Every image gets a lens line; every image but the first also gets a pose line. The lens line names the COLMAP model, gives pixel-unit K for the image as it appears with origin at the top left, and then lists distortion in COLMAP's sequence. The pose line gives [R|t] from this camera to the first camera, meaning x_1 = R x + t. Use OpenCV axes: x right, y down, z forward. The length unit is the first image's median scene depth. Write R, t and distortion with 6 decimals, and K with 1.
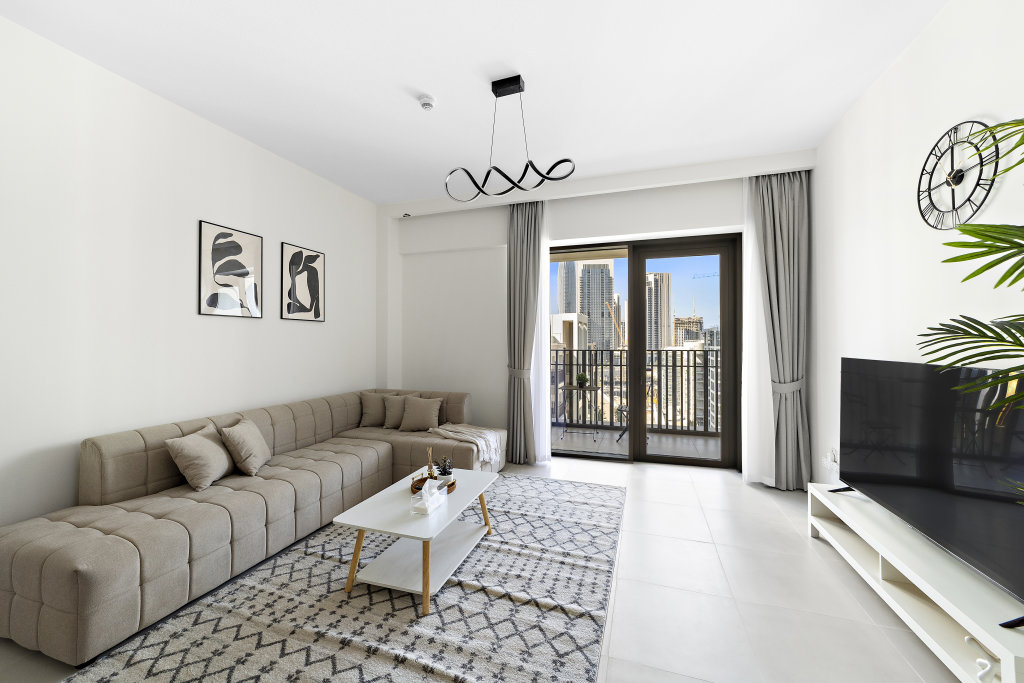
lens RADIAL K [[387.4, 0, 511.0], [0, 387.4, 338.2], [0, 0, 1]] dist [-0.001382, 0.000014]
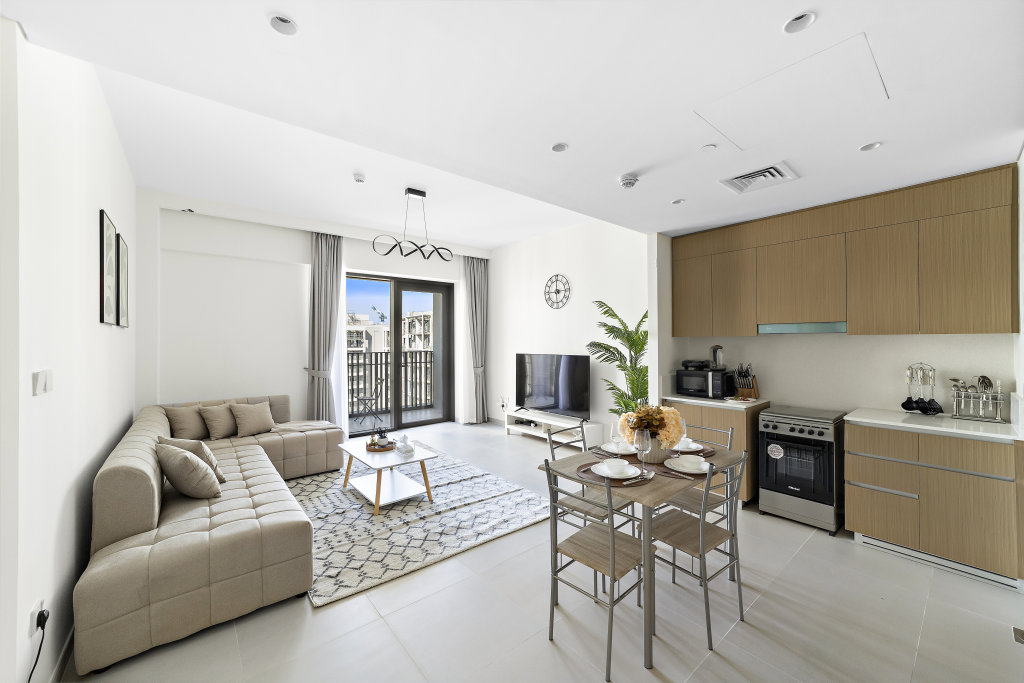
lens RADIAL K [[395.5, 0, 509.2], [0, 395.5, 340.2], [0, 0, 1]] dist [-0.017815, 0.008075]
pose [[0.522148, 0.000828, 0.852855, -1.250117], [-0.000658, 1.000000, -0.000568, -0.027758], [-0.852855, -0.000265, 0.522148, -0.213405]]
